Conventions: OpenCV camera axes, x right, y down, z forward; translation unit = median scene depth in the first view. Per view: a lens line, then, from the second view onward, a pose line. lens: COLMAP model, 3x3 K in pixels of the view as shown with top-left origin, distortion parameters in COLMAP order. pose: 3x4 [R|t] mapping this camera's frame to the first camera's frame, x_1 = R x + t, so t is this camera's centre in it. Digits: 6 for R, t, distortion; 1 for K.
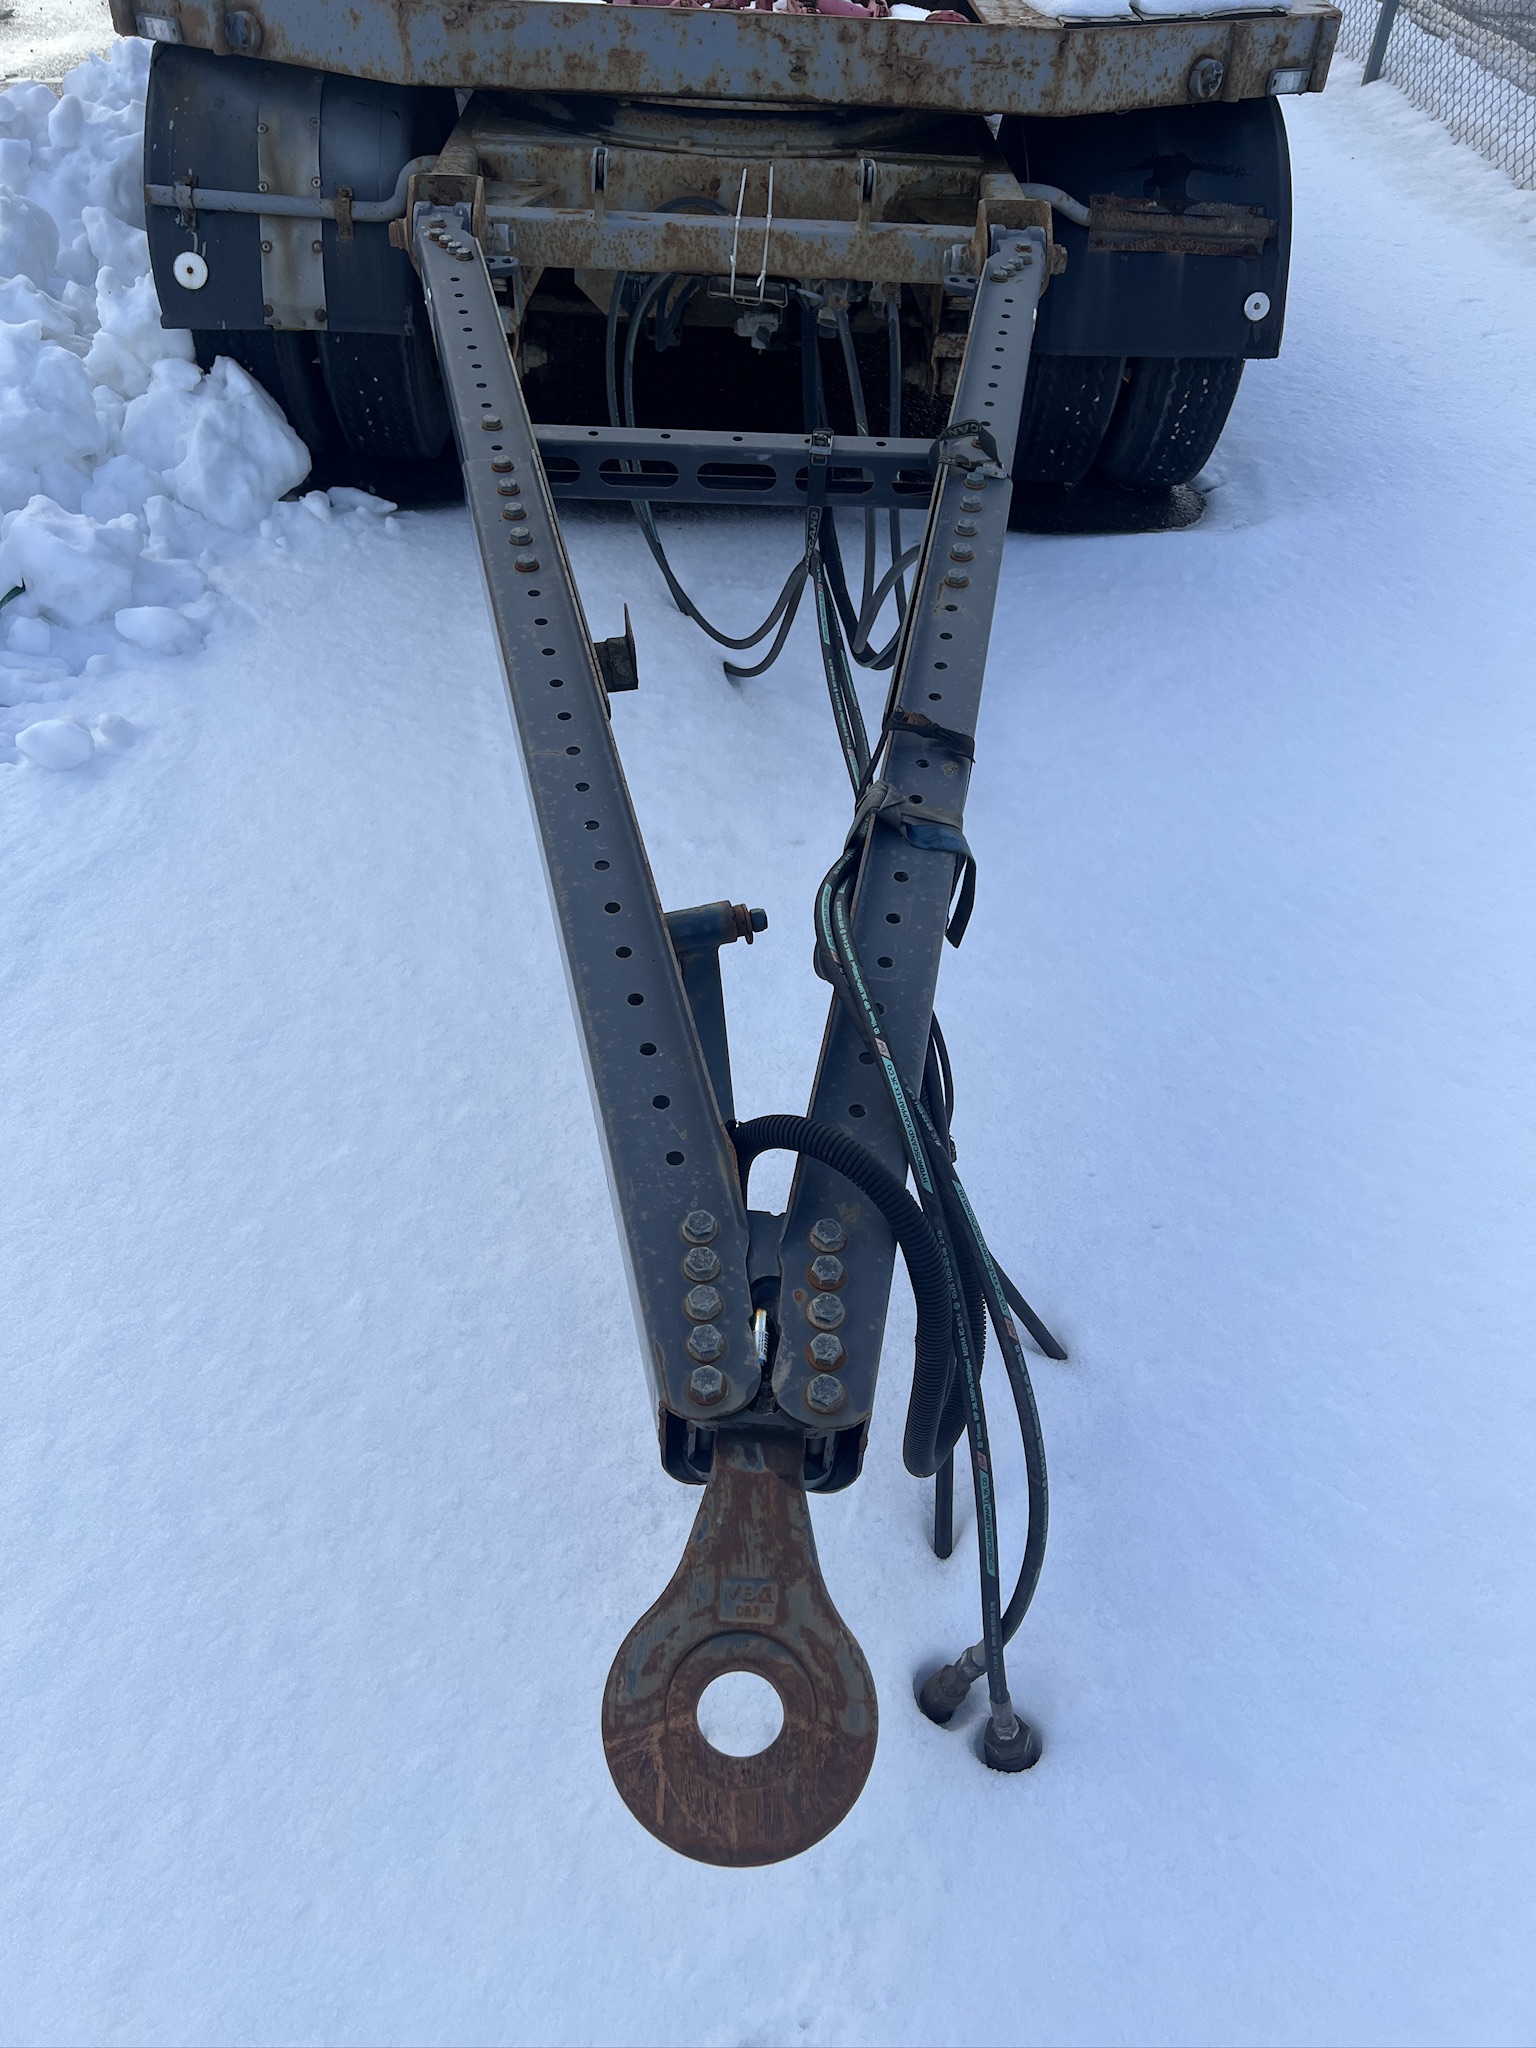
lens RADIAL K [[1532.2, 0, 781.4], [0, 1532.2, 1057.1], [0, 0, 1]] dist [0.029356, -0.040873]
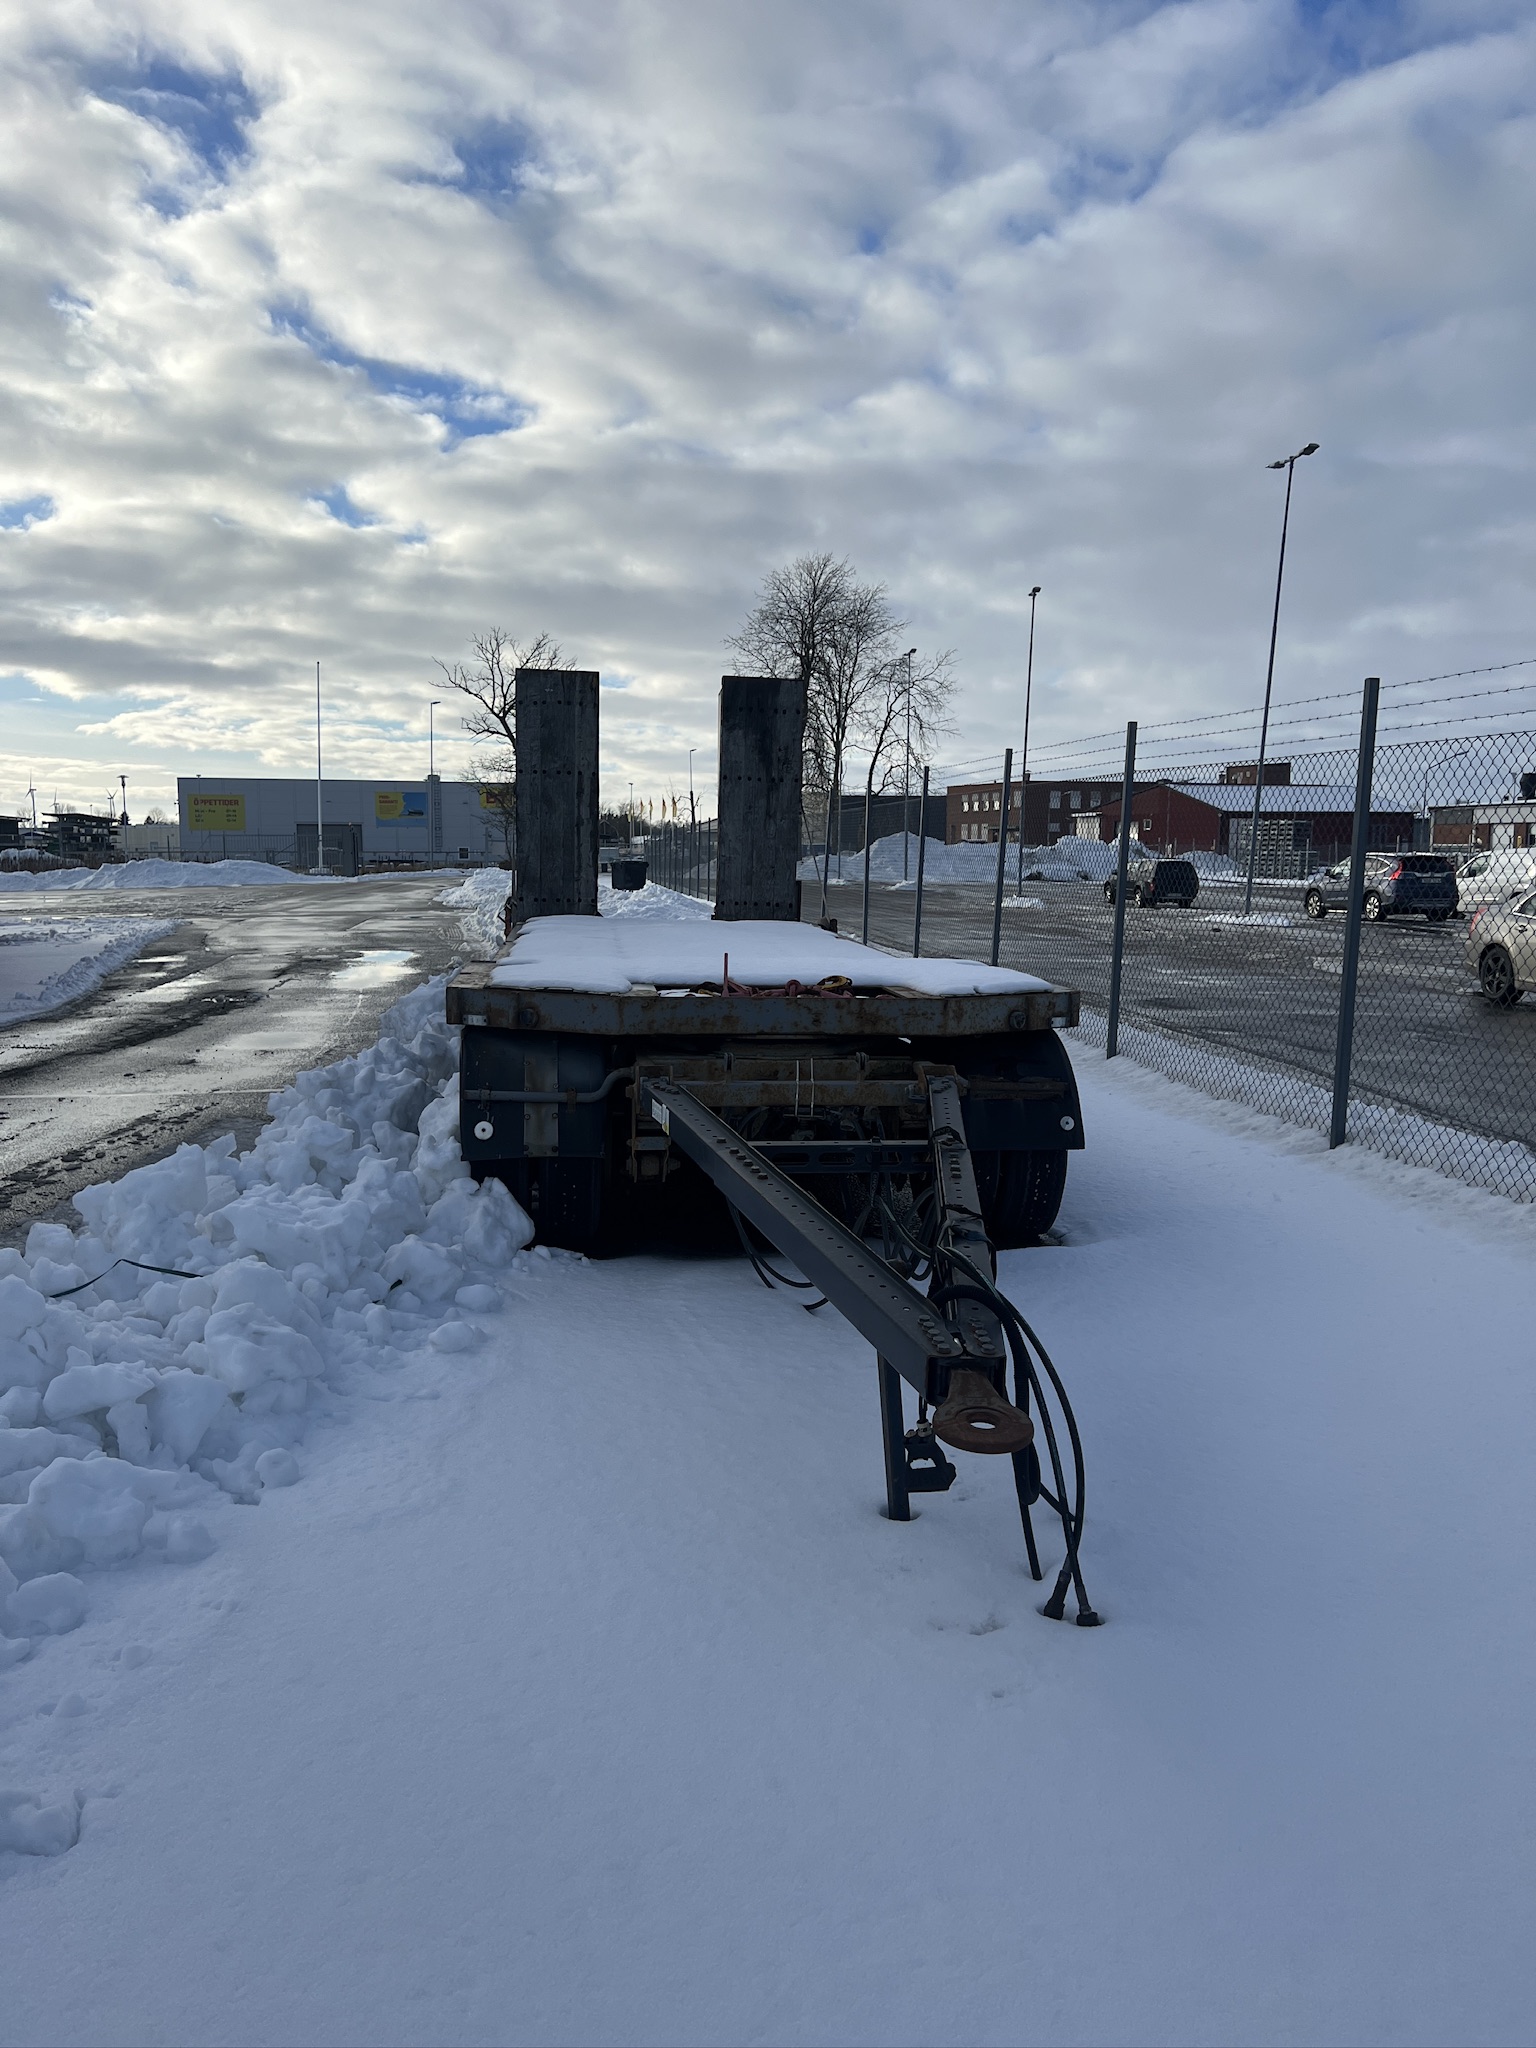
lens RADIAL K [[1530.8, 0, 773.5], [0, 1530.8, 999.0], [0, 0, 1]] dist [0.069992, -0.100221]
pose [[0.995018, -0.040526, 0.091092, -0.205997], [0.087360, 0.794685, -0.600703, 0.479438], [-0.048045, 0.605668, 0.794266, -0.539983]]
